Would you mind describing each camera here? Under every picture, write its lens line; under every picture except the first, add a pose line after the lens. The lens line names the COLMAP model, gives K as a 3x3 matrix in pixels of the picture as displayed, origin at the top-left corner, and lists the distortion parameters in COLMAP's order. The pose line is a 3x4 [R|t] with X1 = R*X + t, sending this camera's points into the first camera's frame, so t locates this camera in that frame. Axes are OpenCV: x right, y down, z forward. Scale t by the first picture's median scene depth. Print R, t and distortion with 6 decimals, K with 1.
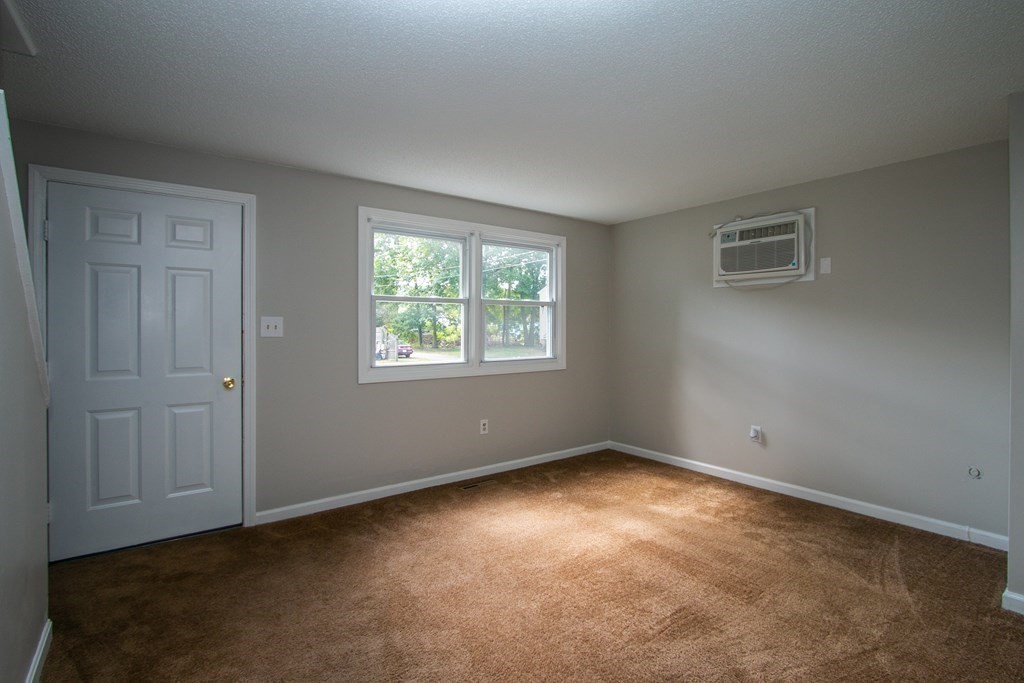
lens RADIAL K [[492.7, 0, 510.1], [0, 492.7, 329.0], [0, 0, 1]] dist [0.000099, 0.000570]
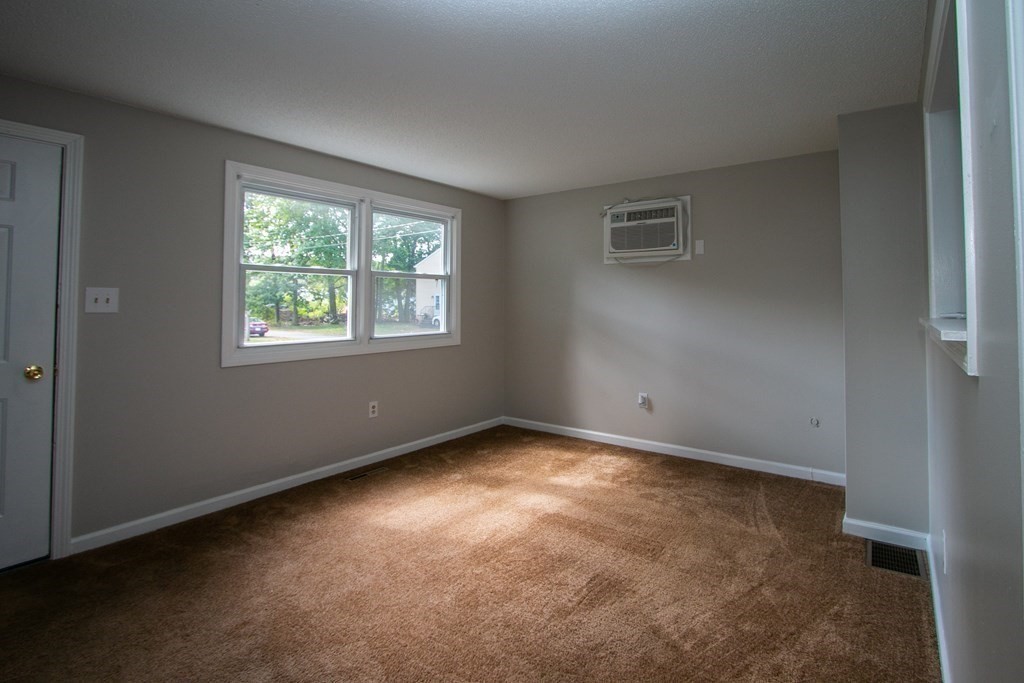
lens RADIAL K [[499.3, 0, 514.8], [0, 499.3, 286.5], [0, 0, 1]] dist [-0.000417, 0.000541]
pose [[0.955628, 0.010818, 0.294378, -0.099489], [0.000293, 0.999290, -0.037672, 0.005277], [-0.294576, 0.036086, 0.954946, 0.031845]]
